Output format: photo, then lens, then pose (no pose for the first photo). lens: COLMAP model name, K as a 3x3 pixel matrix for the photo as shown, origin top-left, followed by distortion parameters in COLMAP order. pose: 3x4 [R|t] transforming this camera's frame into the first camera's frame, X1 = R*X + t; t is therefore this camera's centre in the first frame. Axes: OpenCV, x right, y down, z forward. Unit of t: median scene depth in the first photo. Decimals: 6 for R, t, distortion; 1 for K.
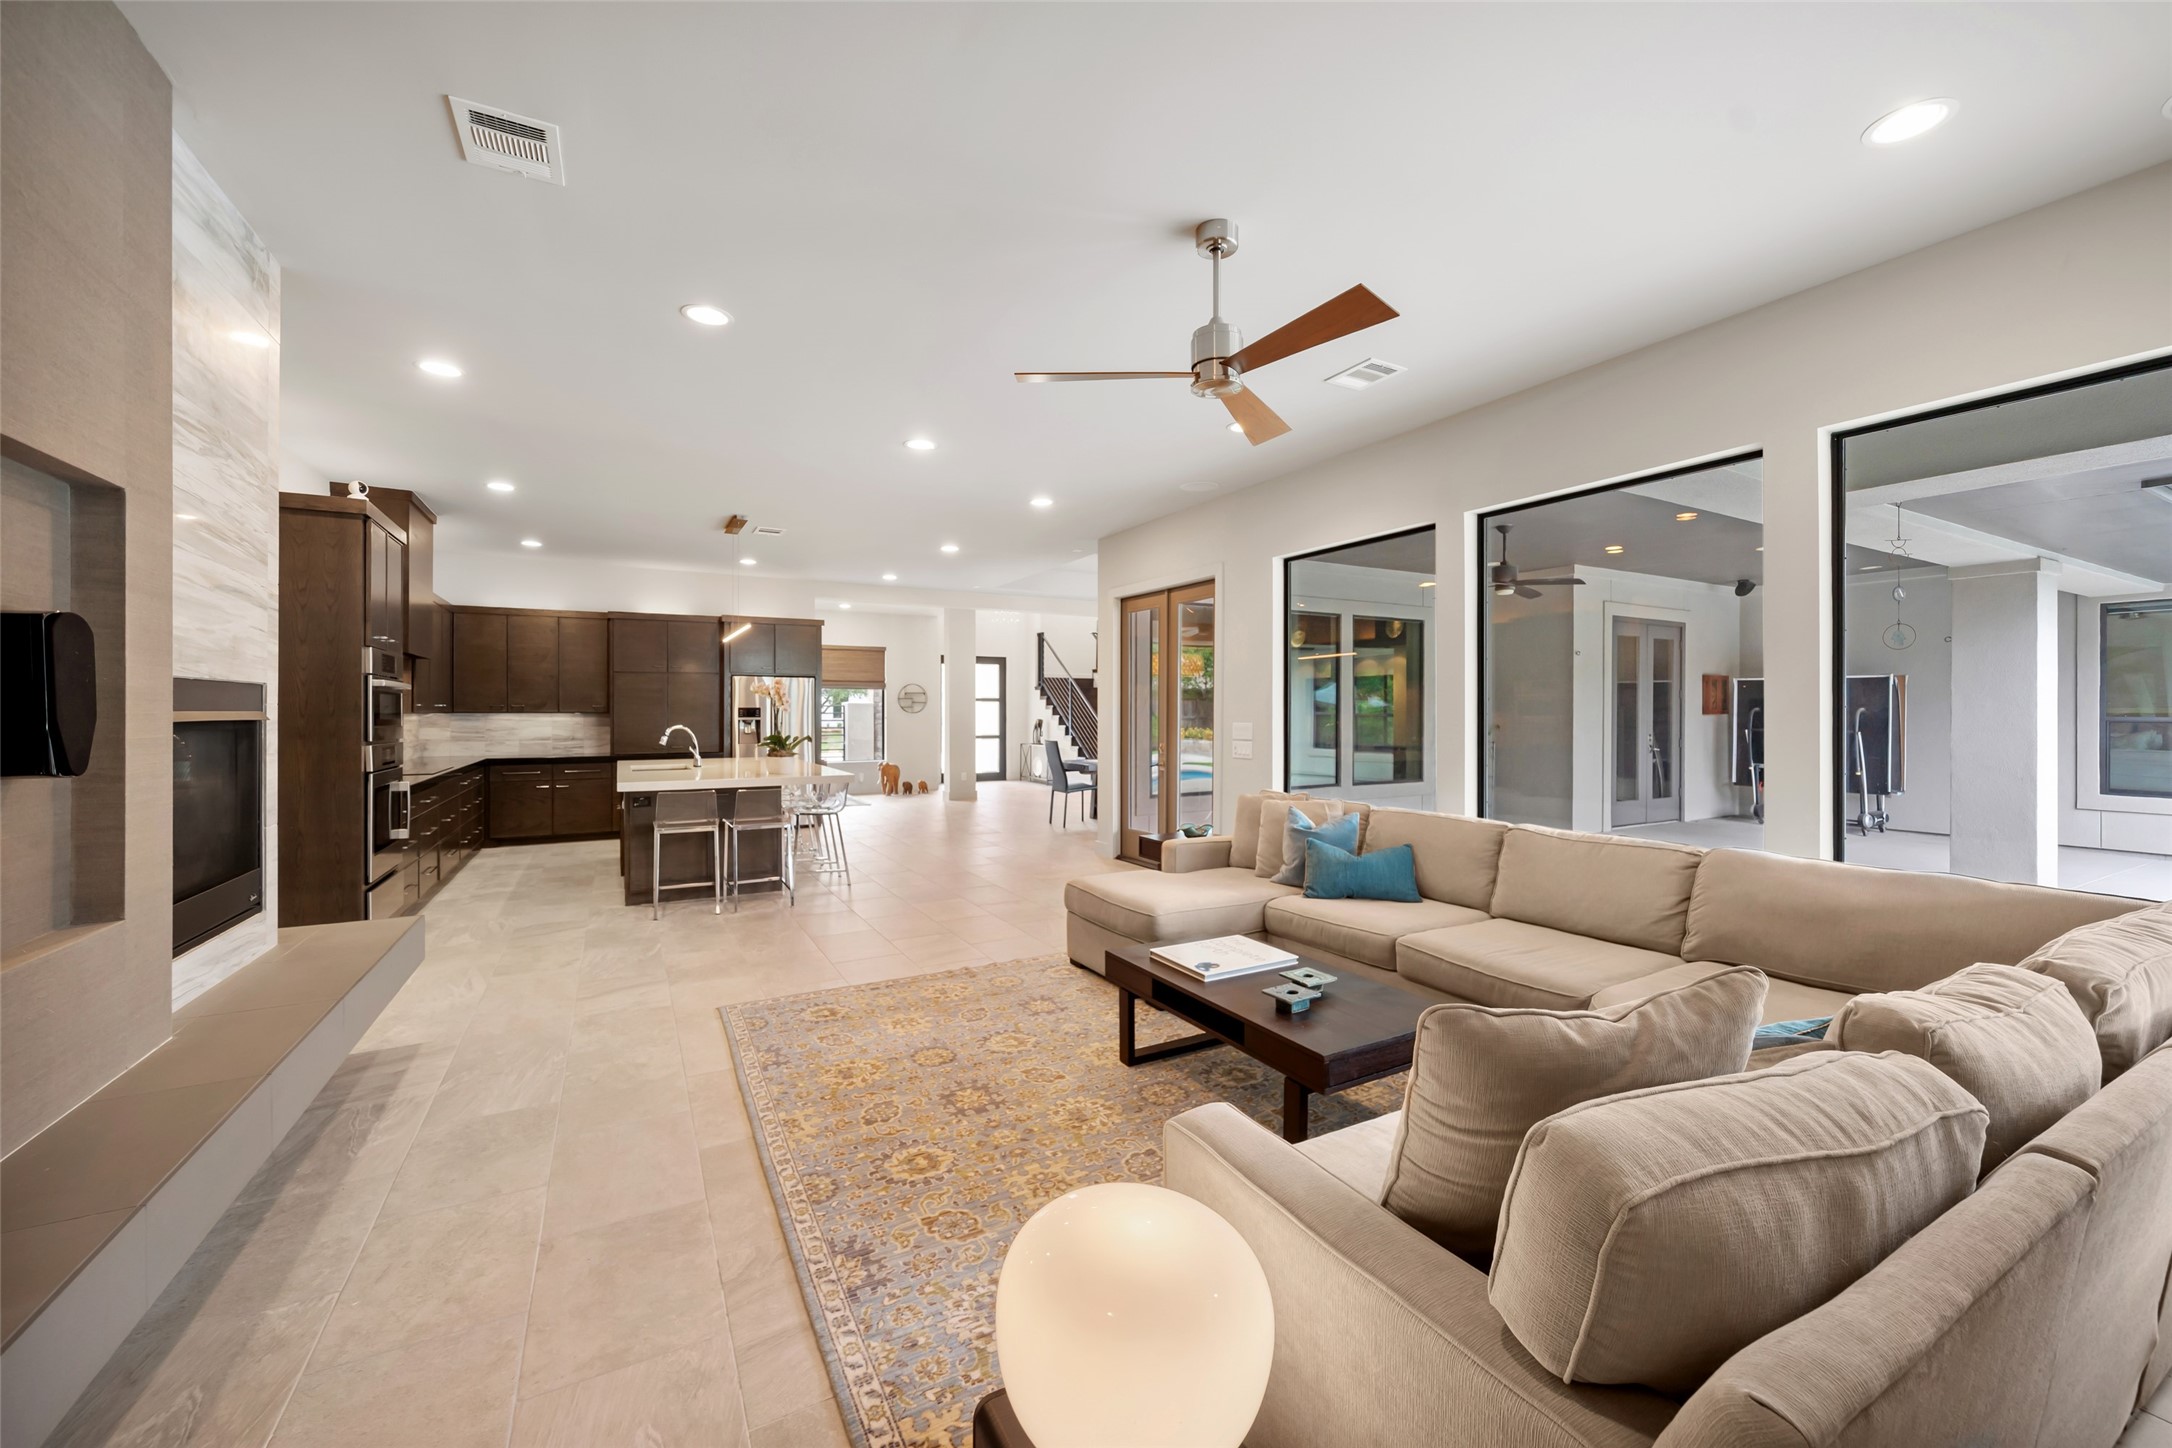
lens RADIAL K [[846.0, 0, 1098.5], [0, 846.0, 709.5], [0, 0, 1]] dist [-0.009702, -0.000202]
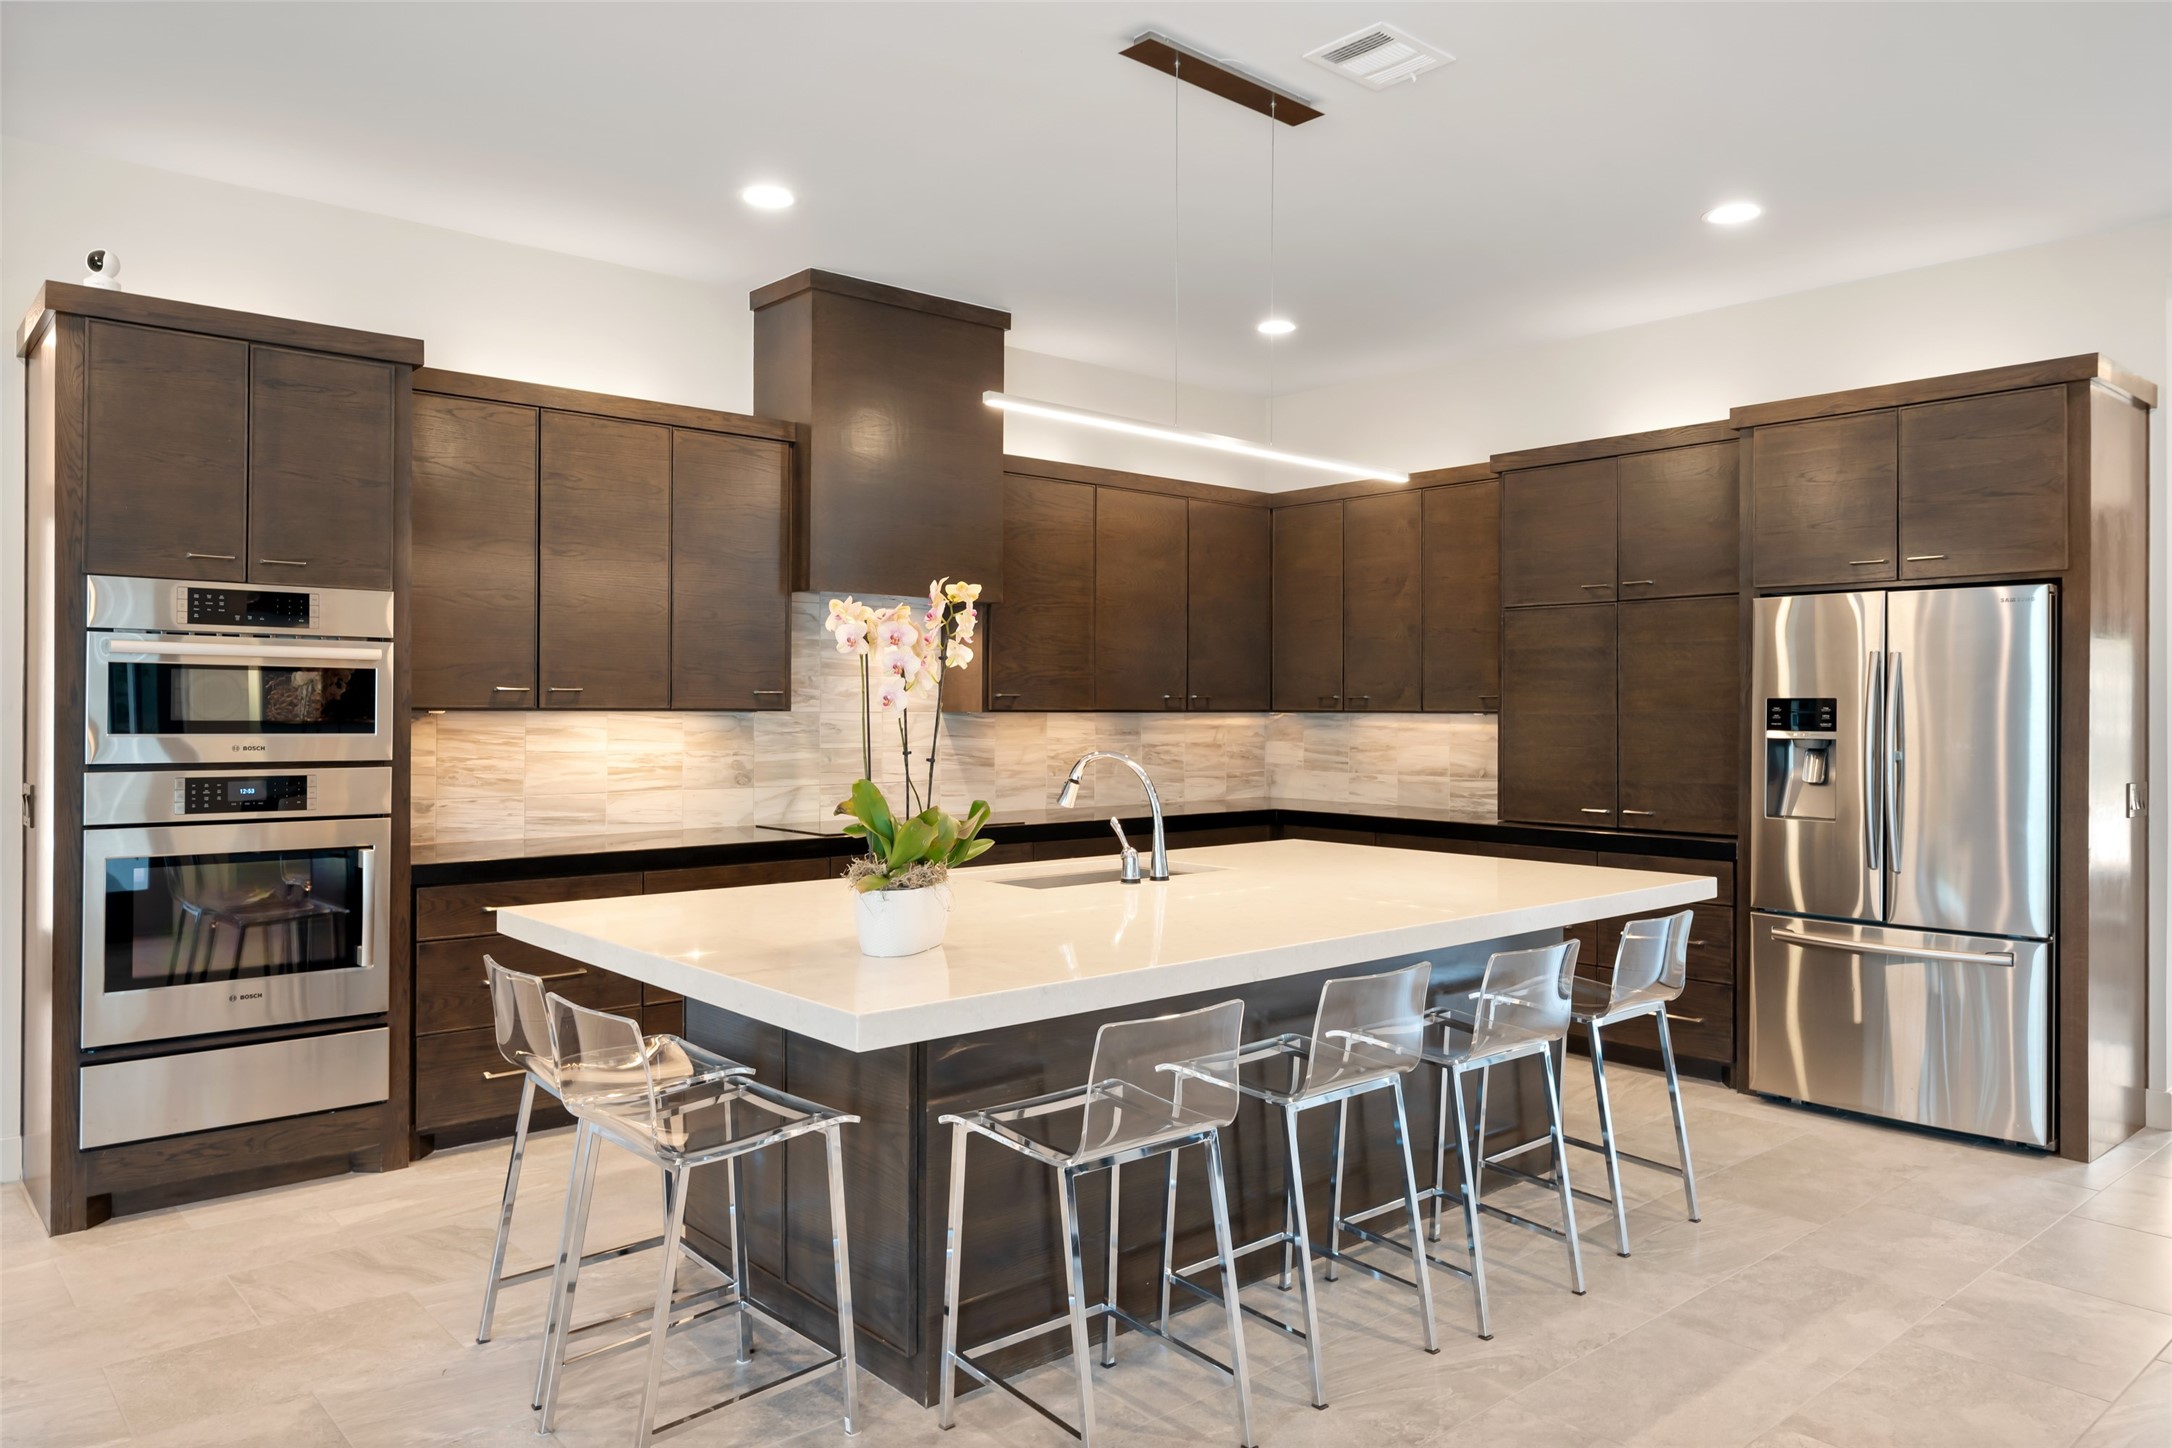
lens RADIAL K [[1467.1, 0, 1093.9], [0, 1467.1, 703.7], [0, 0, 1]] dist [-0.003301, 0.004993]
pose [[0.201819, -0.001740, -0.979421, 0.054492], [-0.002154, 0.999995, -0.002220, 0.001378], [0.979421, 0.002558, 0.201814, 0.735236]]
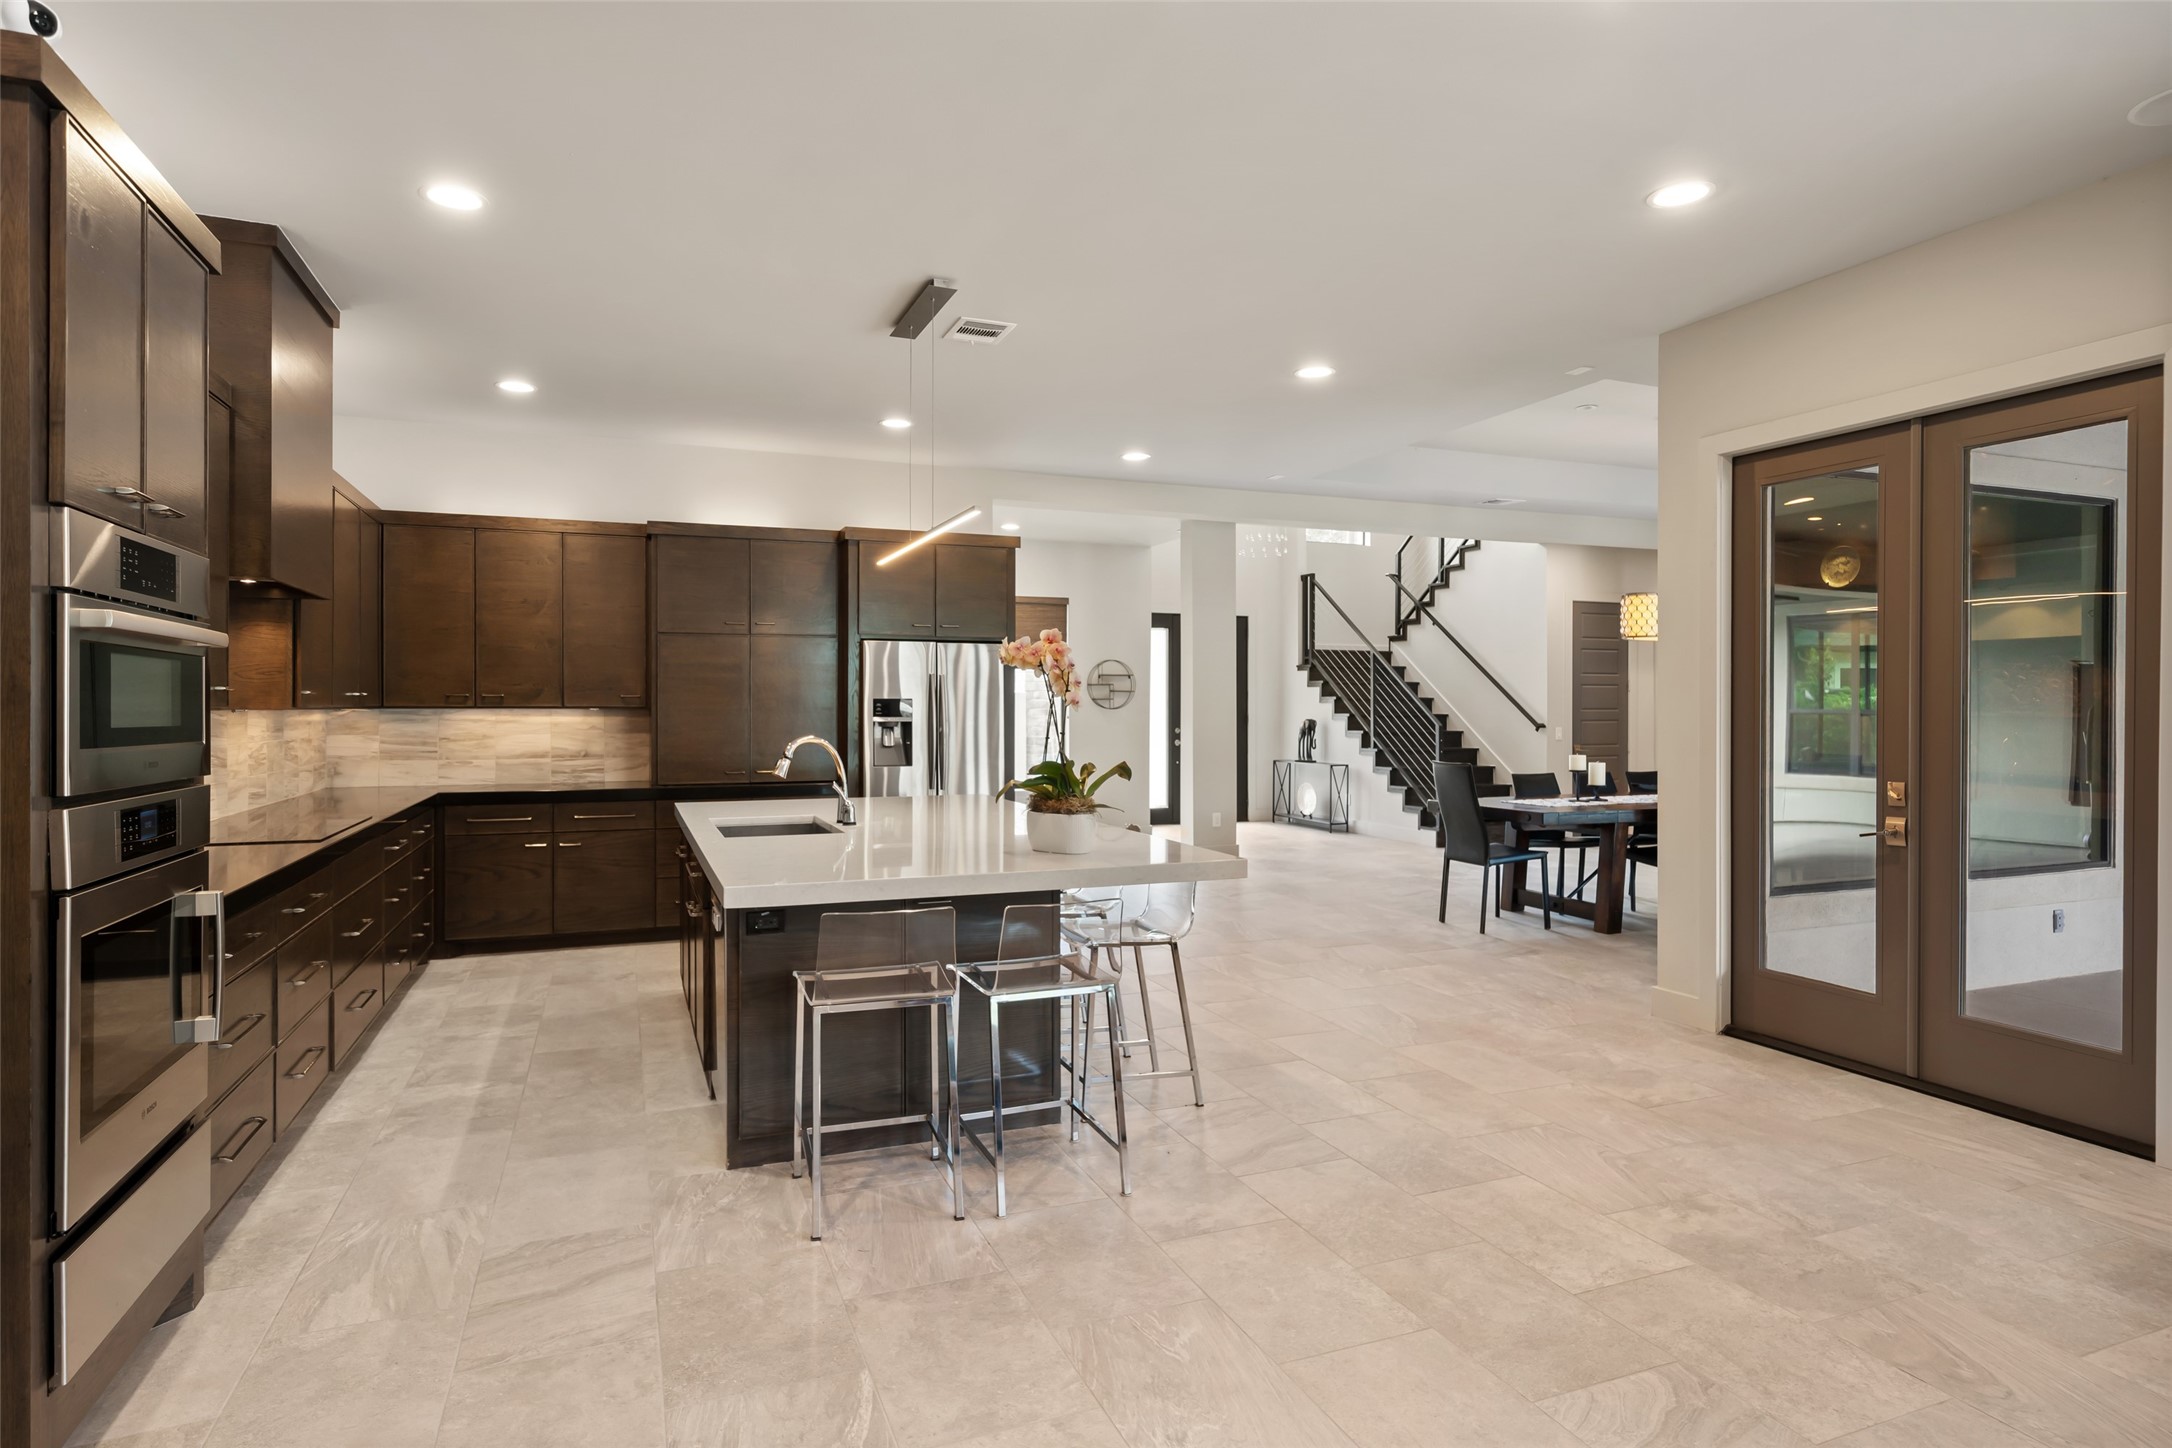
lens RADIAL K [[1171.0, 0, 1090.6], [0, 1171.0, 706.0], [0, 0, 1]] dist [-0.005749, 0.003444]
pose [[0.991092, 0.001158, -0.133177, -0.215359], [-0.000929, 0.999998, 0.001777, 0.000906], [0.133179, -0.001638, 0.991091, 0.315590]]
